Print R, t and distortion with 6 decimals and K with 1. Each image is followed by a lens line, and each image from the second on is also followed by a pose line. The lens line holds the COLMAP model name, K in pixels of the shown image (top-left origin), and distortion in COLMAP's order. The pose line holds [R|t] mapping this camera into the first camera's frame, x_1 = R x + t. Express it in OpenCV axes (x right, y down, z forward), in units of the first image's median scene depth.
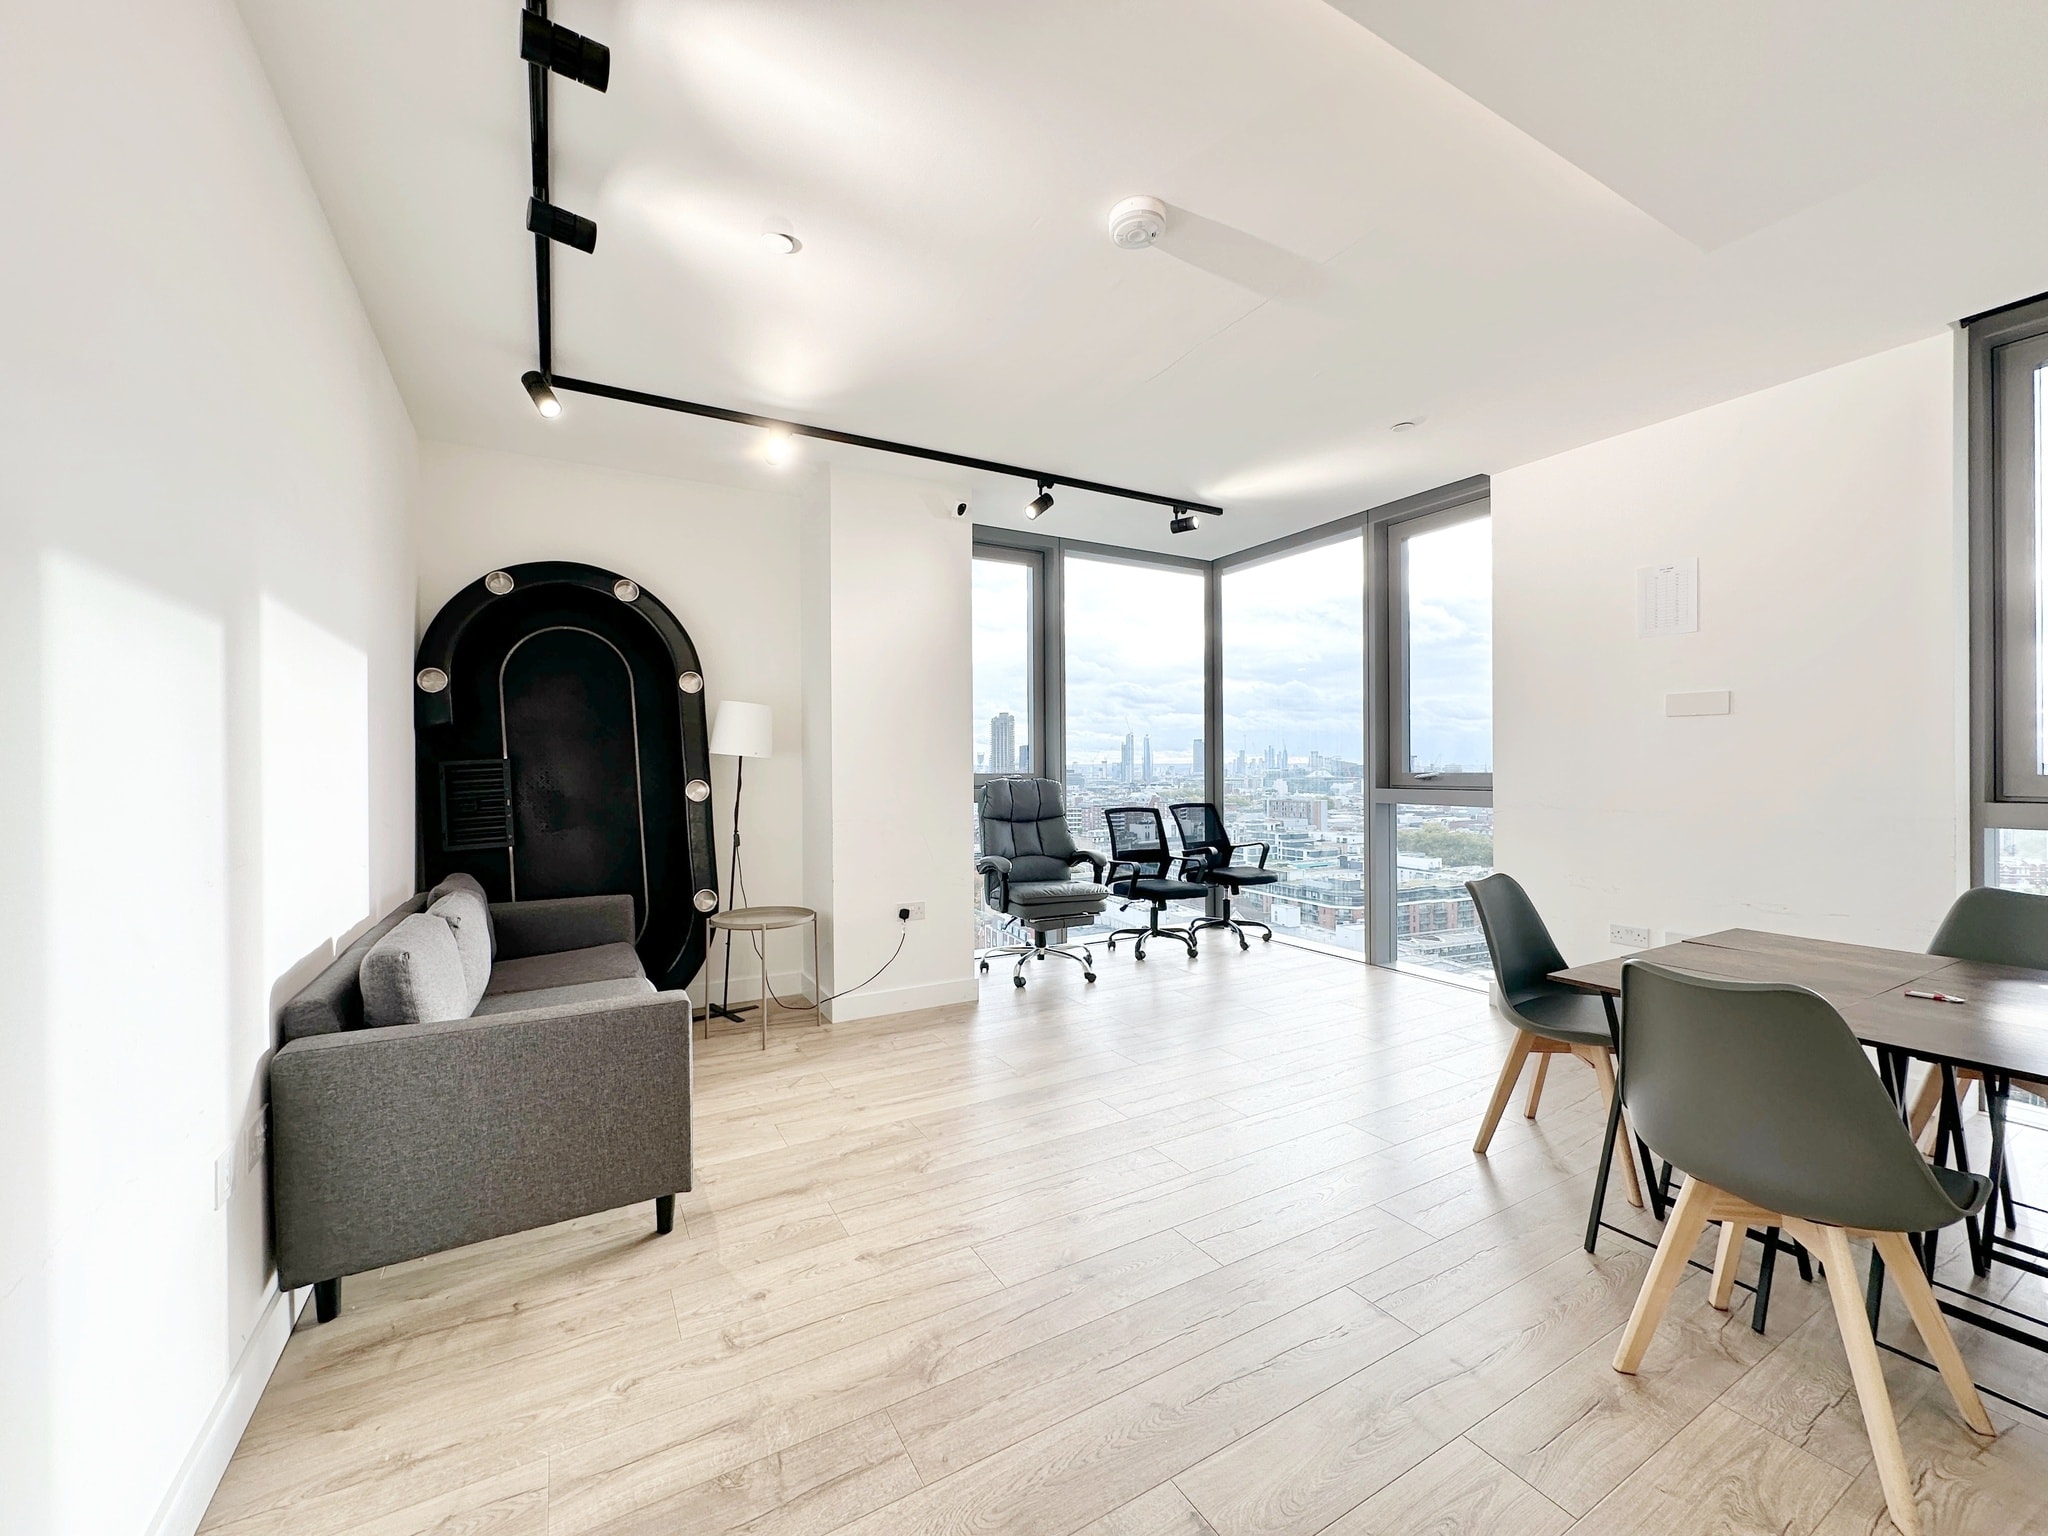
lens RADIAL K [[815.5, 0, 1021.8], [0, 815.5, 768.2], [0, 0, 1]] dist [-0.002982, 0.000835]
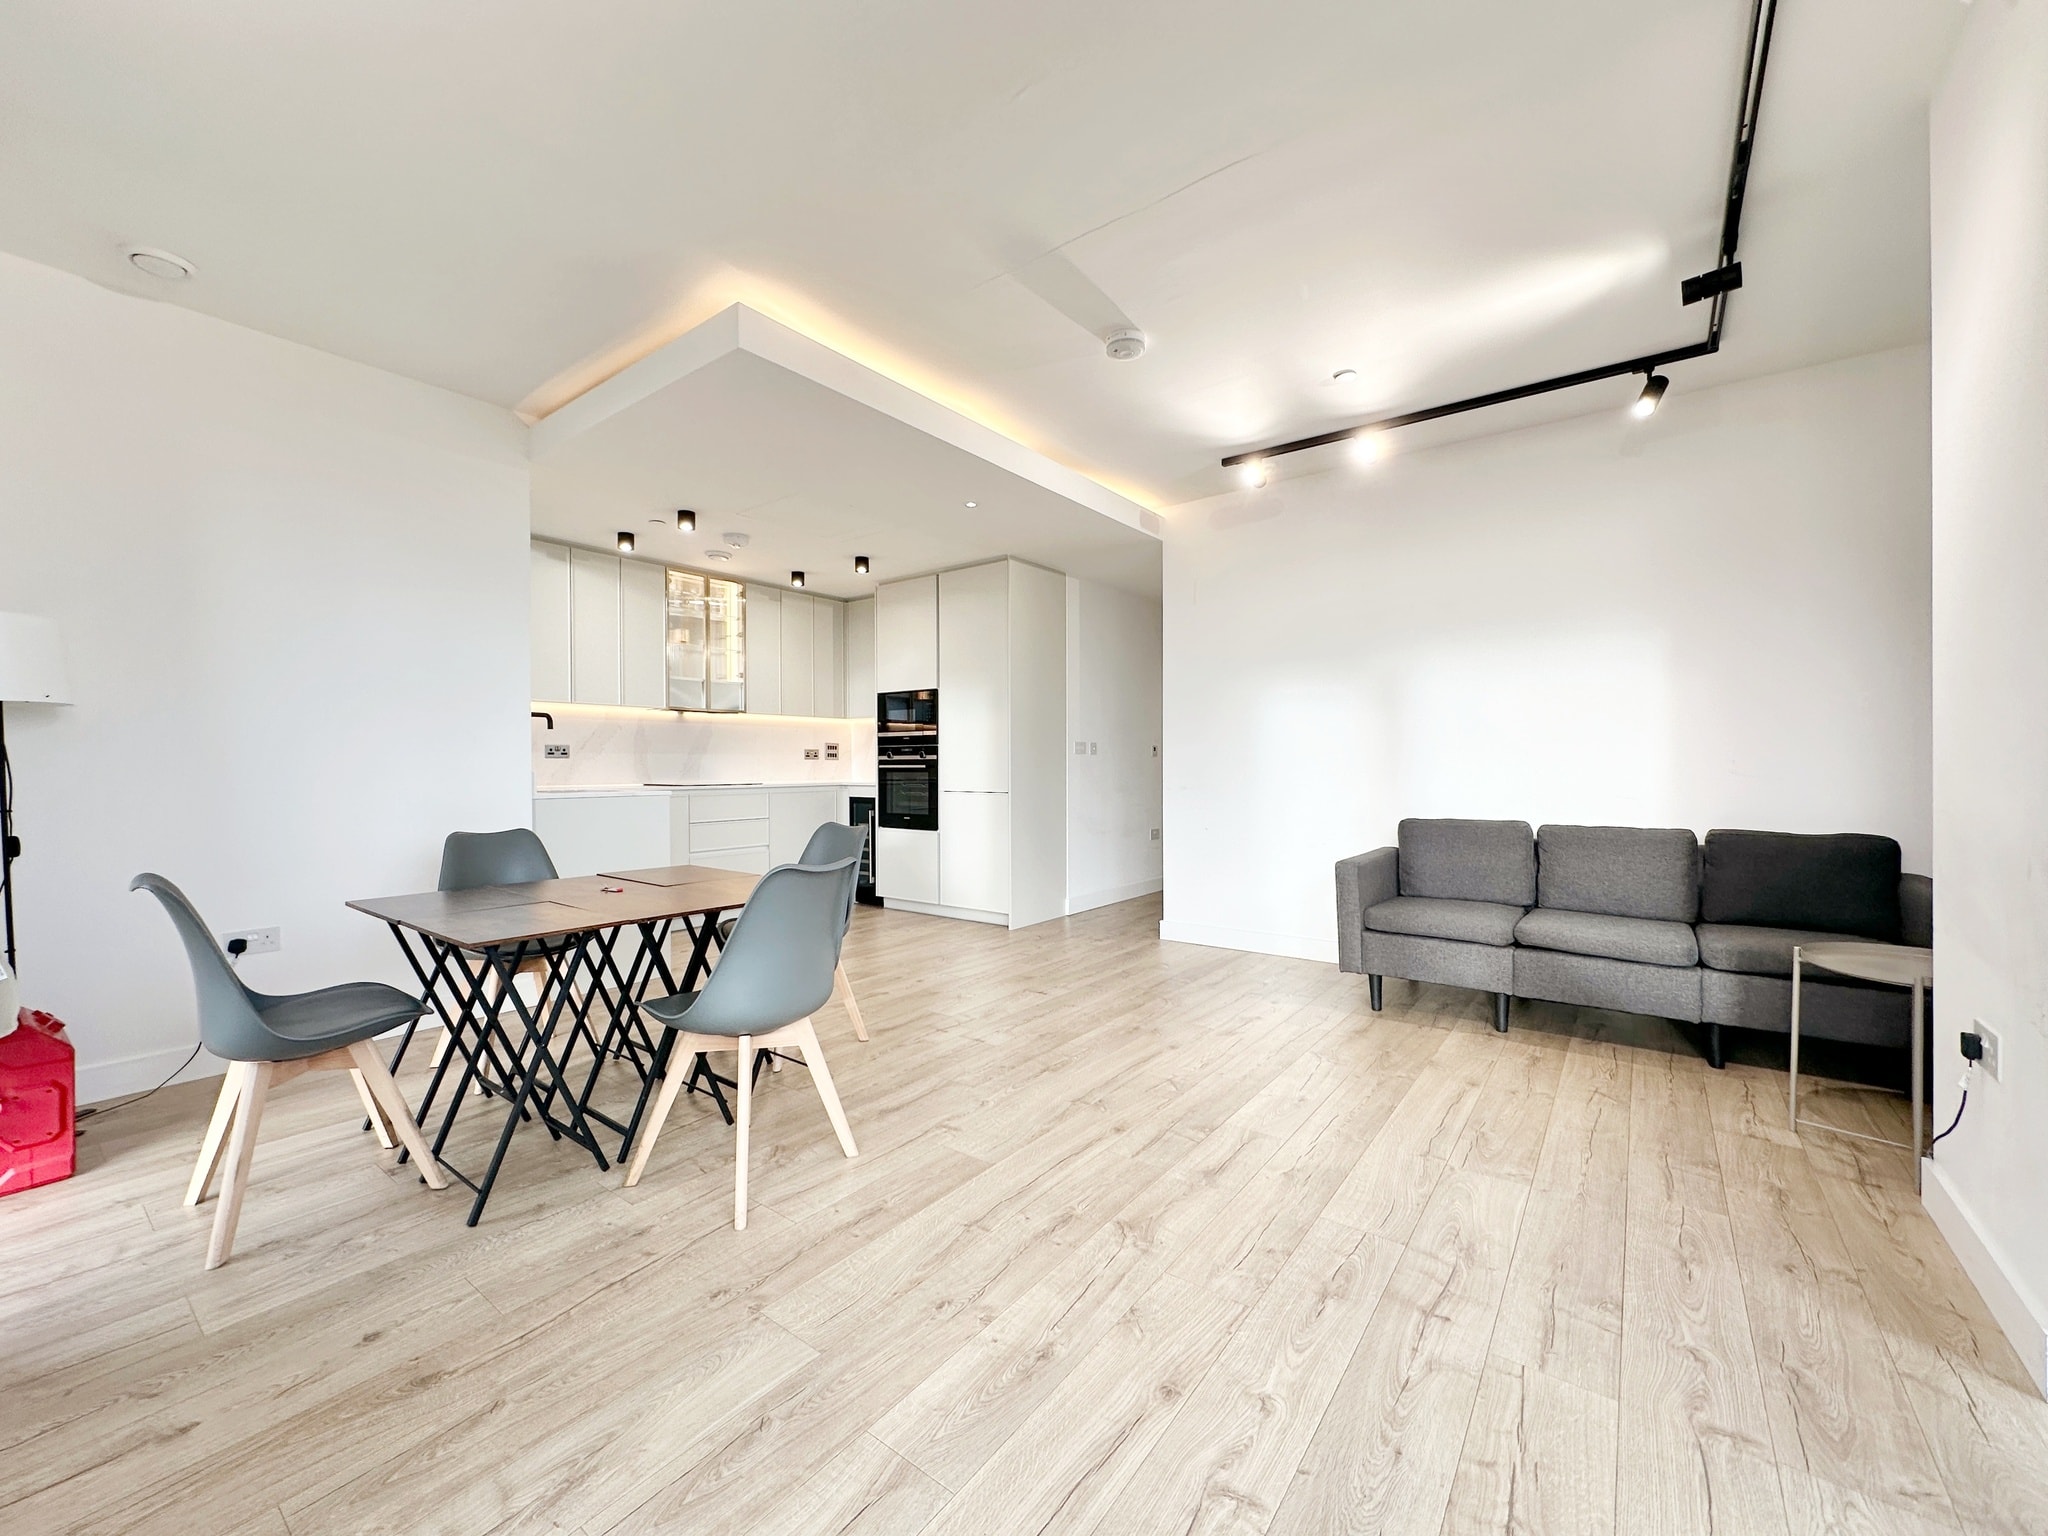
lens RADIAL K [[815.5, 0, 1021.8], [0, 815.5, 768.2], [0, 0, 1]] dist [-0.002982, 0.000835]
pose [[-0.920862, 0.010962, -0.389734, 0.406843], [0.009217, 0.999937, 0.006347, 0.026231], [0.389779, 0.002252, -0.920906, 1.047109]]
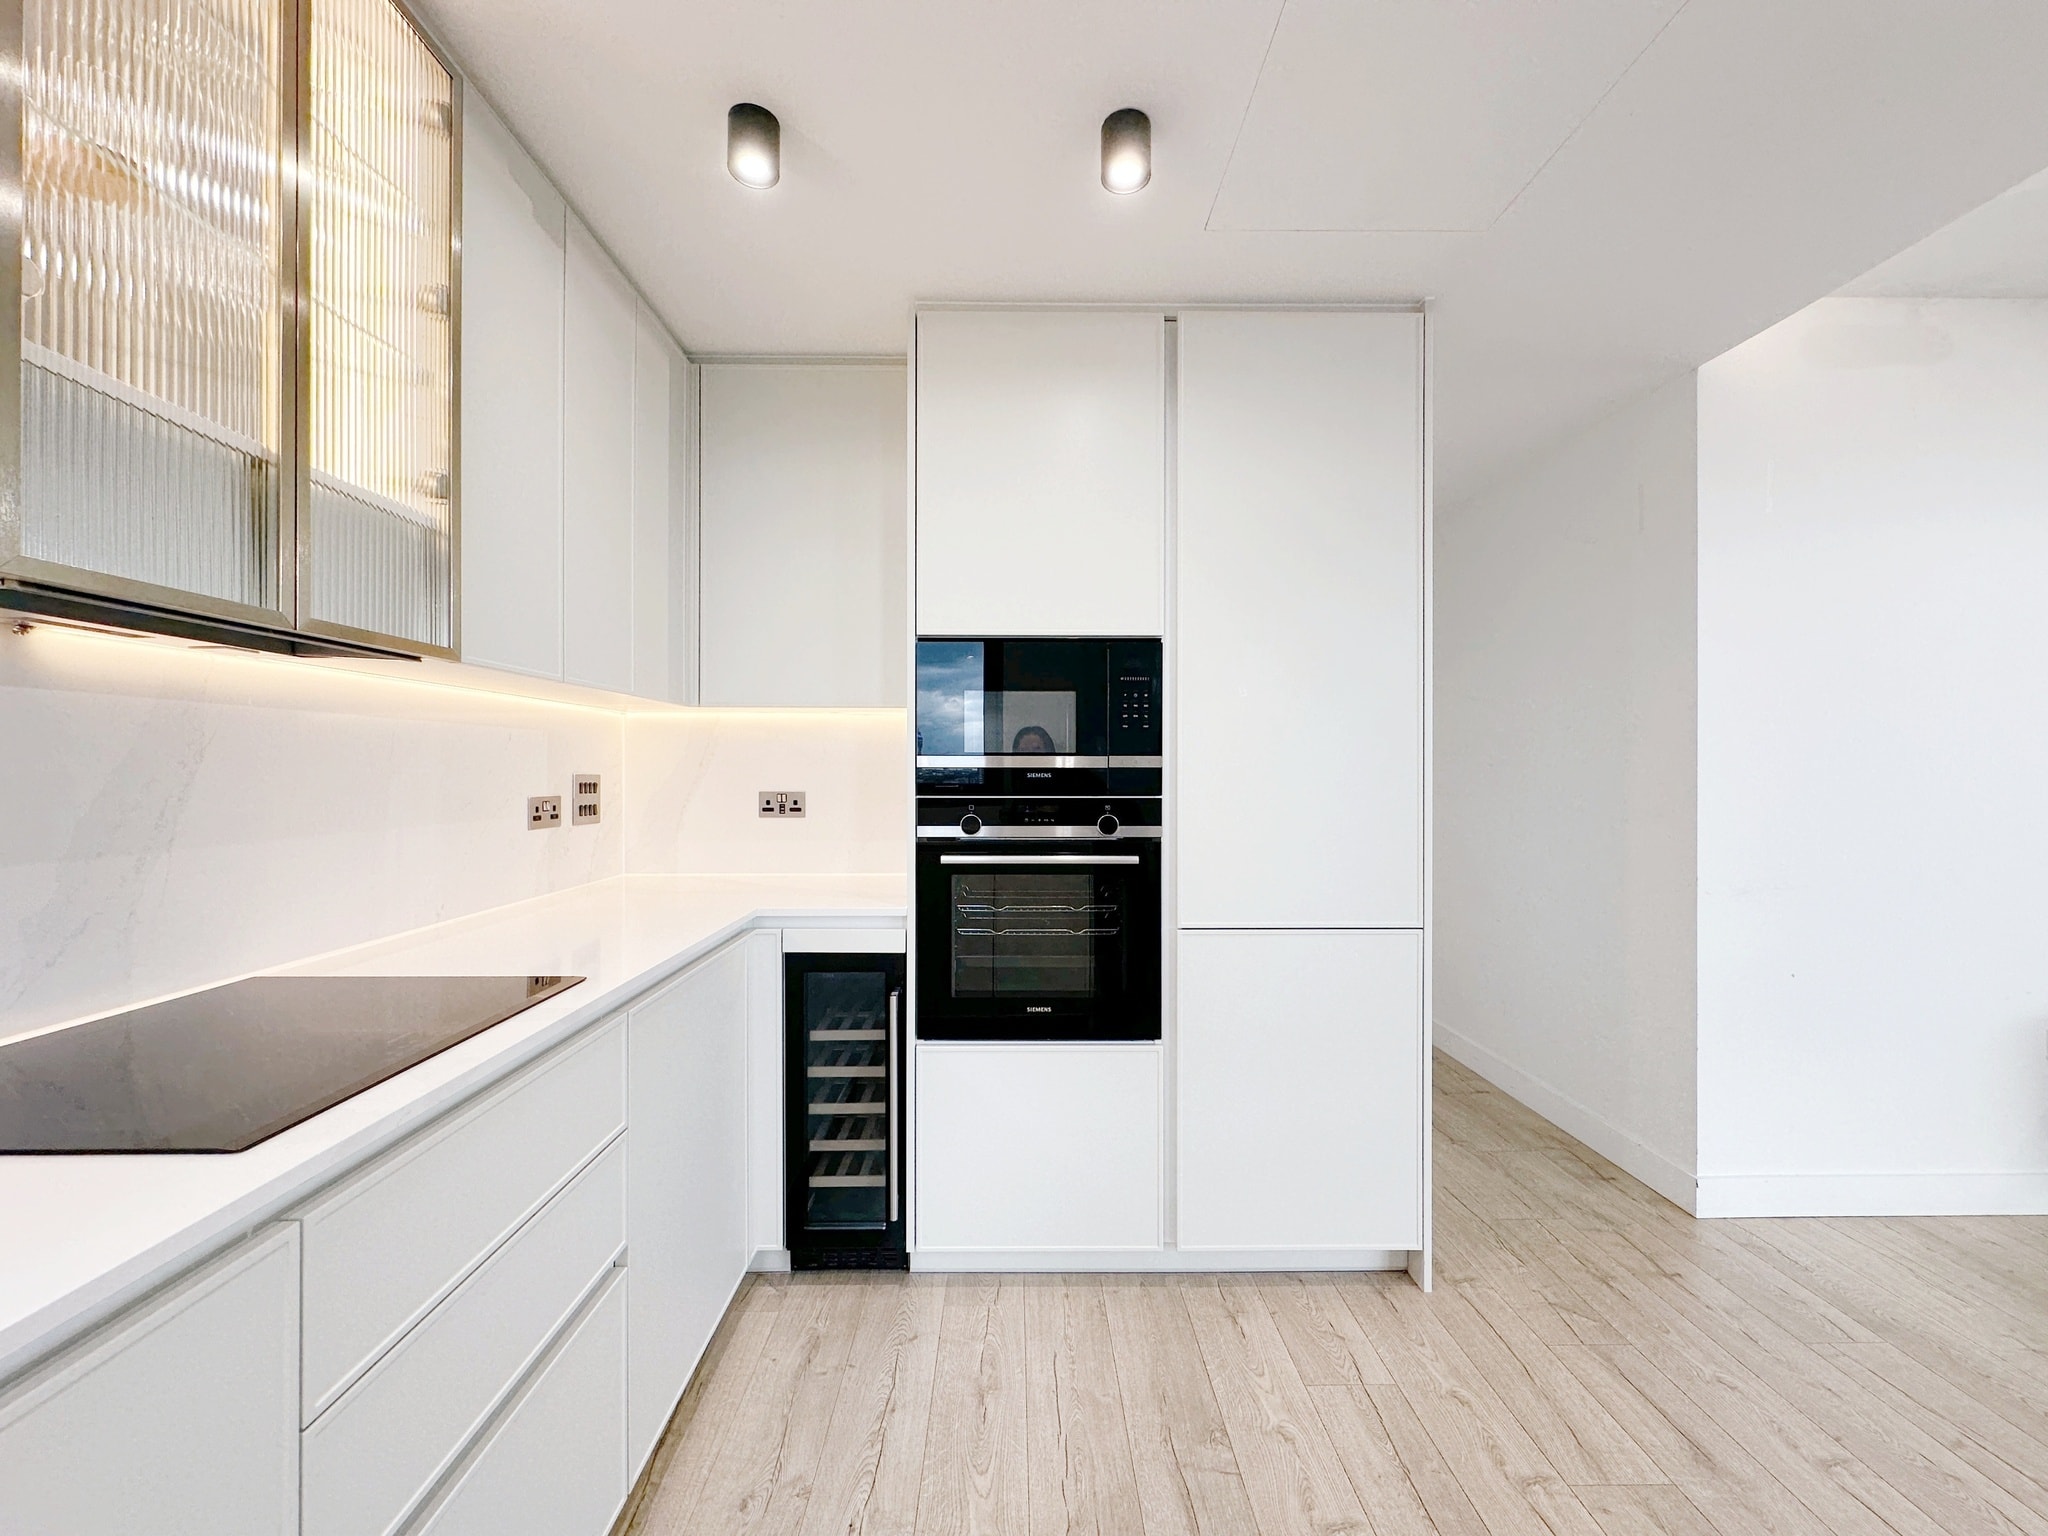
lens RADIAL K [[812.2, 0, 1022.6], [0, 812.2, 772.3], [0, 0, 1]] dist [-0.002187, 0.000061]
pose [[-0.484497, 0.007486, -0.874761, 0.458465], [0.001878, 0.999970, 0.007517, -0.019545], [0.874791, 0.001999, -0.484497, -0.011056]]
